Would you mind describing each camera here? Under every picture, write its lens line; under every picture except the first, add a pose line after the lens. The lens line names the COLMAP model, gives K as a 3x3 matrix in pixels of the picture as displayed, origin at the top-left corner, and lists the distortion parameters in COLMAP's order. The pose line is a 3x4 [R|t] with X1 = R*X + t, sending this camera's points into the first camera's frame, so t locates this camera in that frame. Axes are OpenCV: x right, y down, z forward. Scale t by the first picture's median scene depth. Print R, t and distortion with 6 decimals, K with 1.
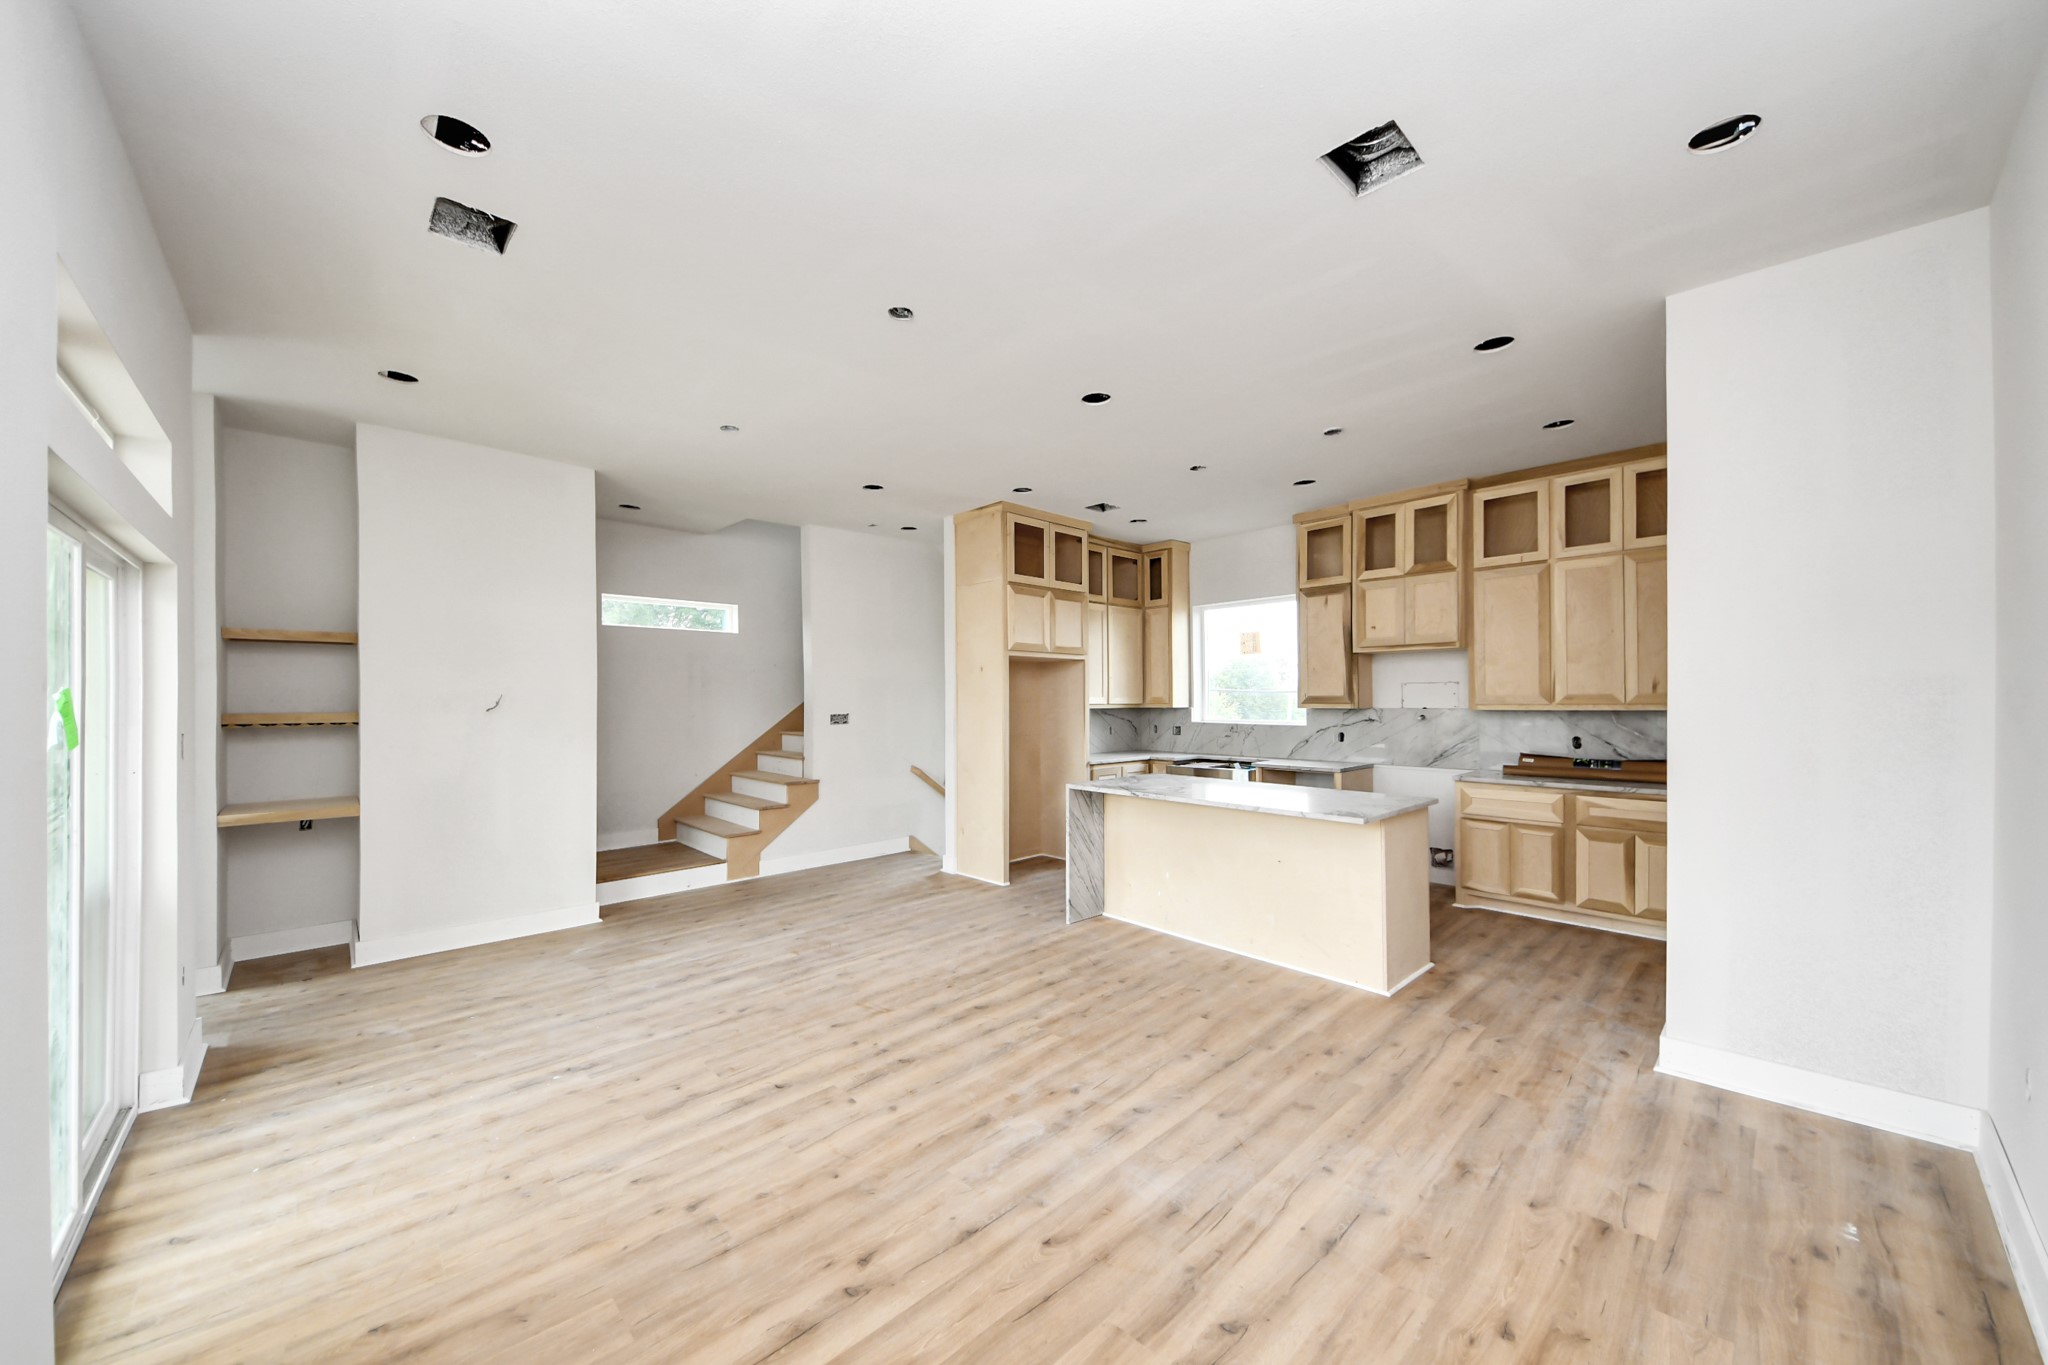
lens RADIAL K [[764.4, 0, 1026.2], [0, 764.4, 695.8], [0, 0, 1]] dist [0.047731, -0.031057]
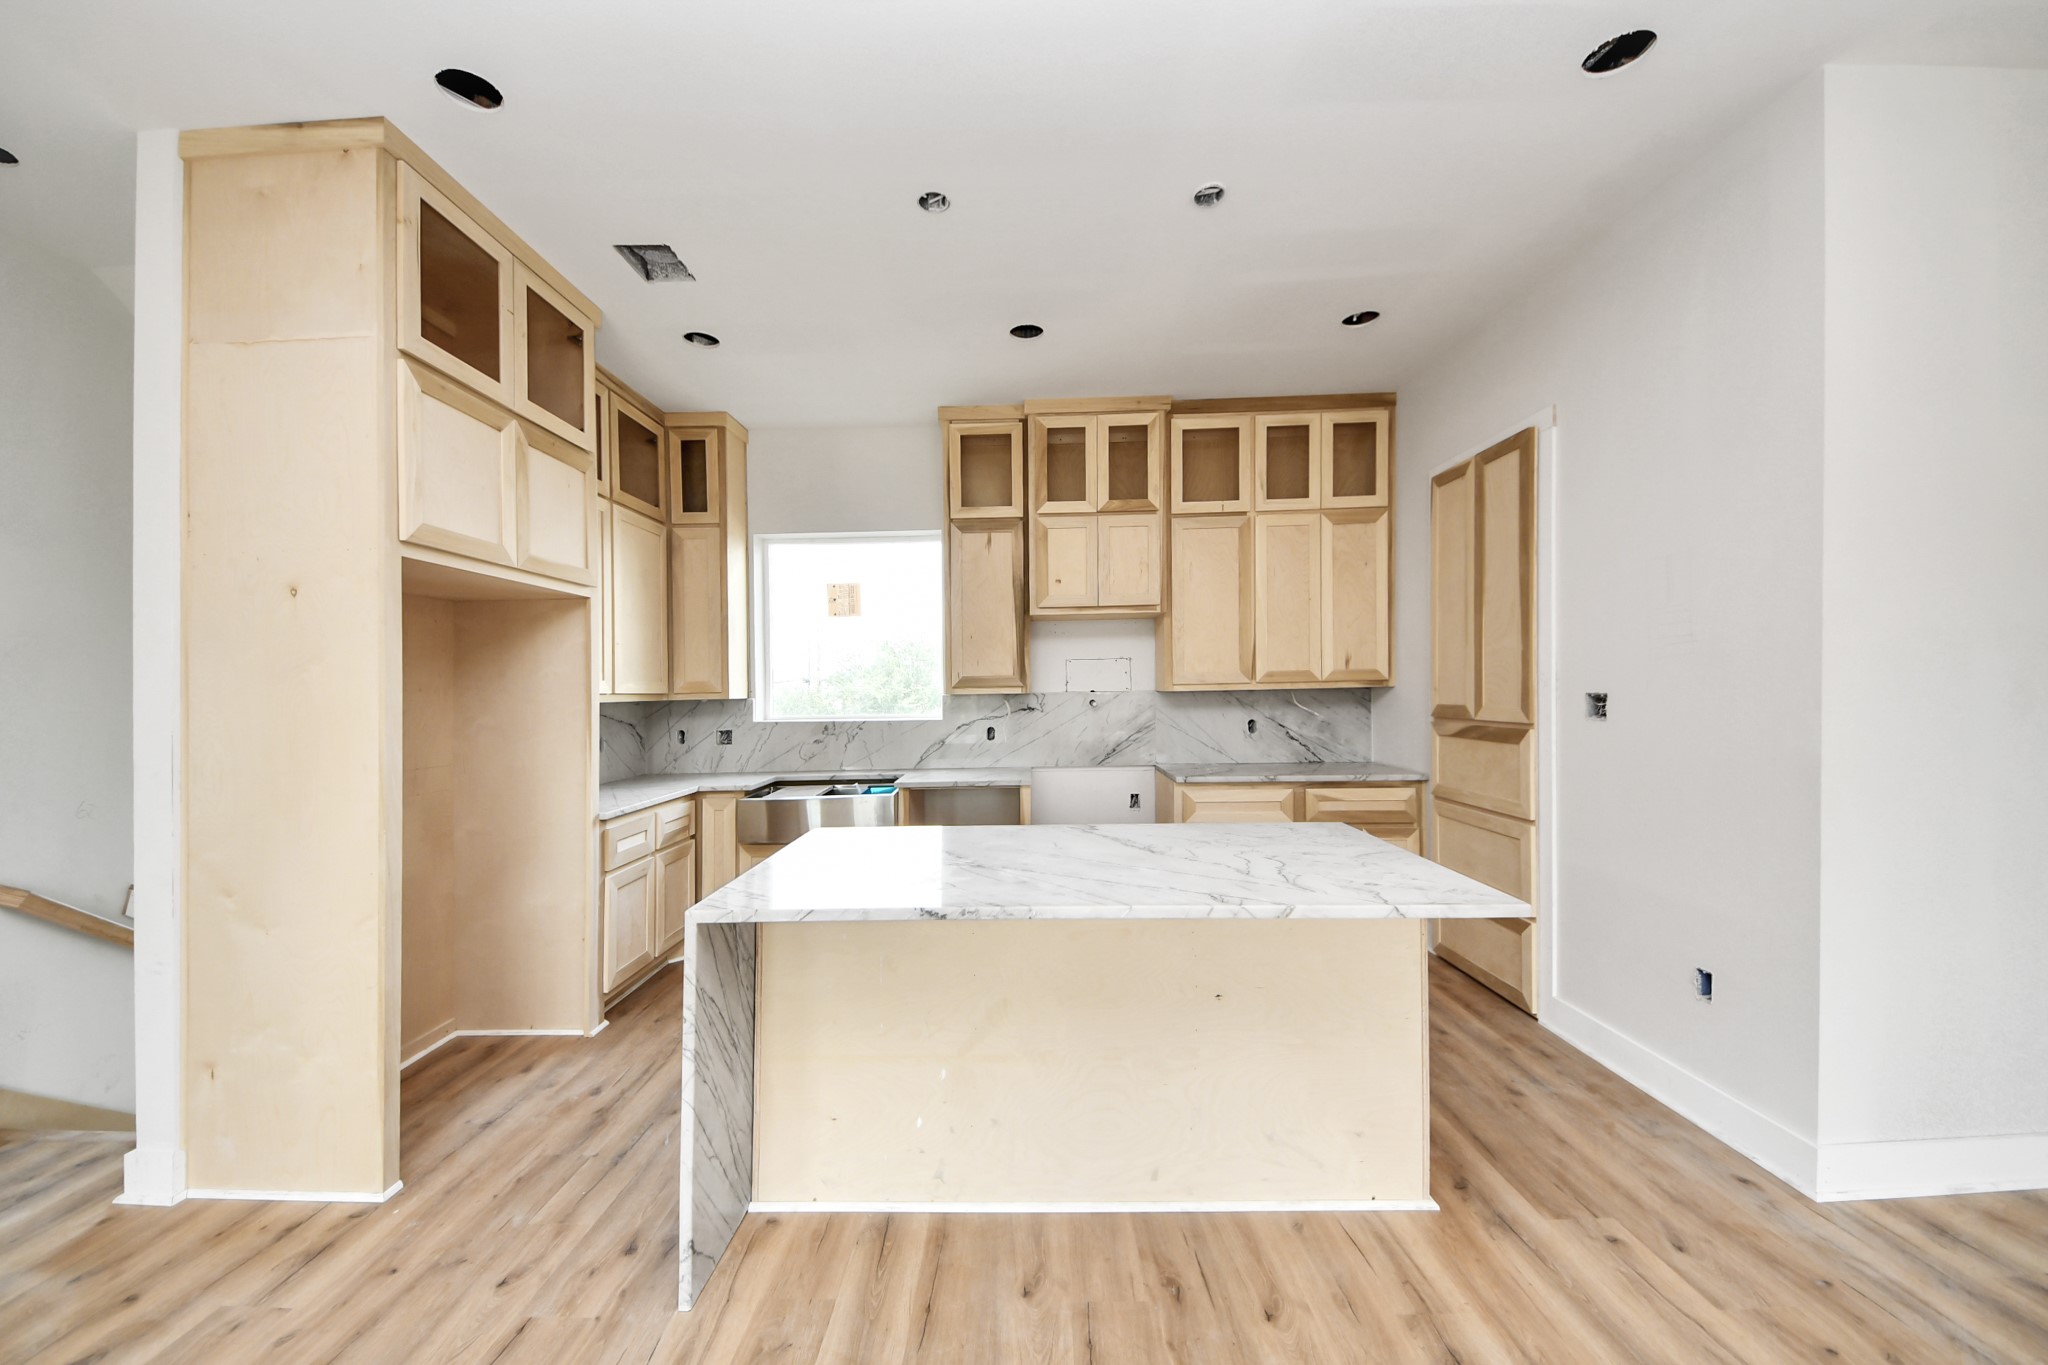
lens RADIAL K [[733.1, 0, 1022.6], [0, 733.1, 688.2], [0, 0, 1]] dist [0.044744, -0.026259]
pose [[0.706110, -0.006908, 0.708068, -0.079180], [0.013672, 0.999899, -0.003879, 0.018479], [-0.707970, 0.012420, 0.706133, 0.648726]]
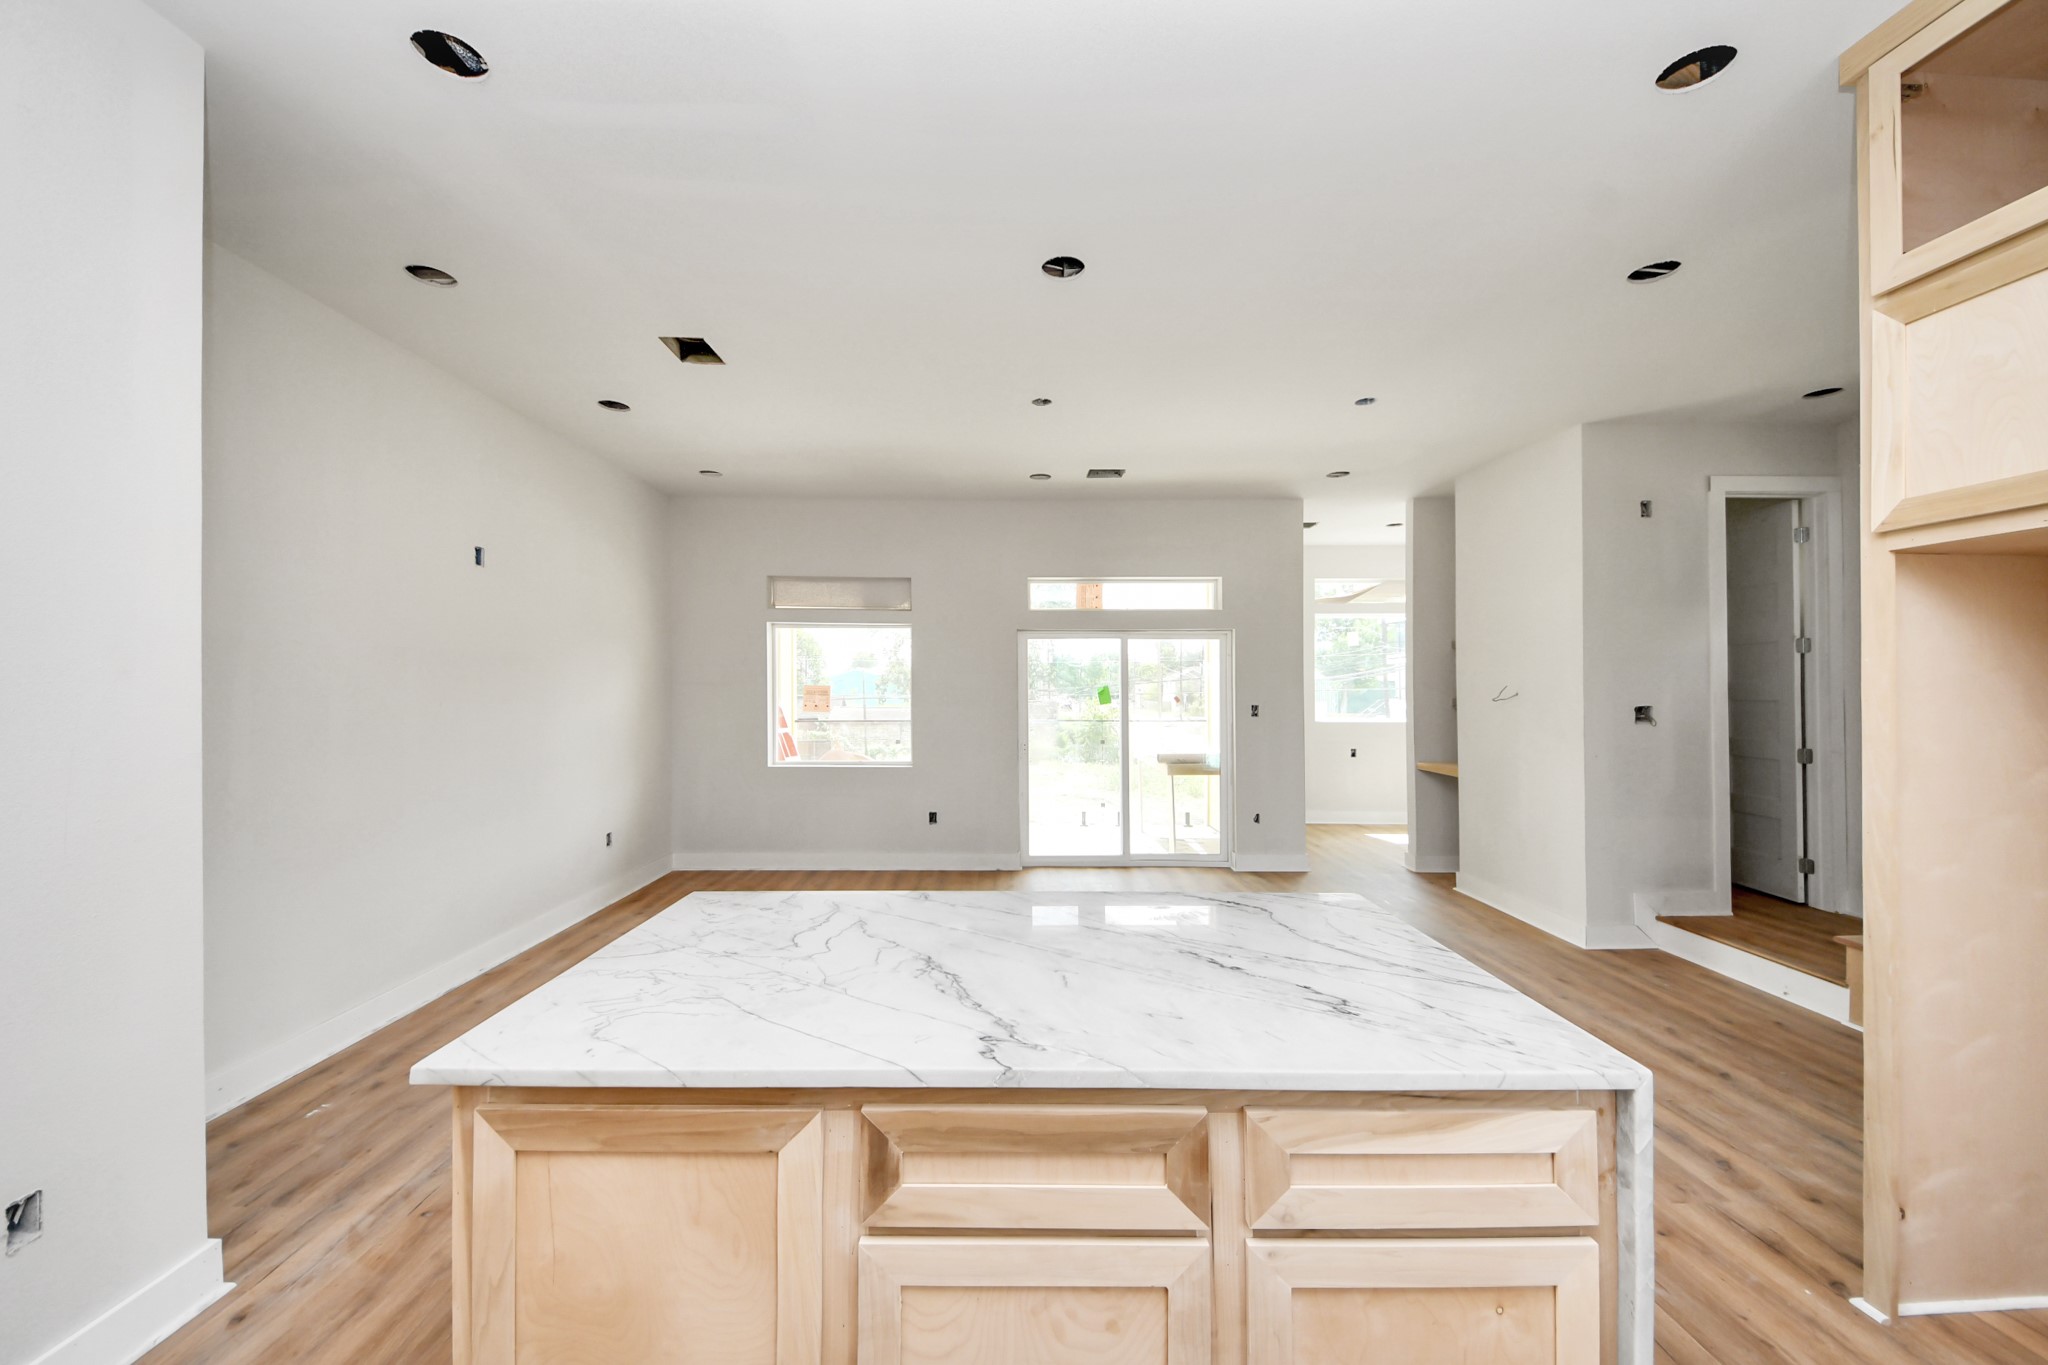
lens RADIAL K [[722.8, 0, 988.8], [0, 722.8, 686.9], [0, 0, 1]] dist [0.031172, -0.024881]
pose [[-0.717377, 0.003730, -0.696675, 0.493197], [0.002578, 0.999993, 0.002700, -0.003296], [0.696680, 0.000141, -0.717382, 1.154317]]
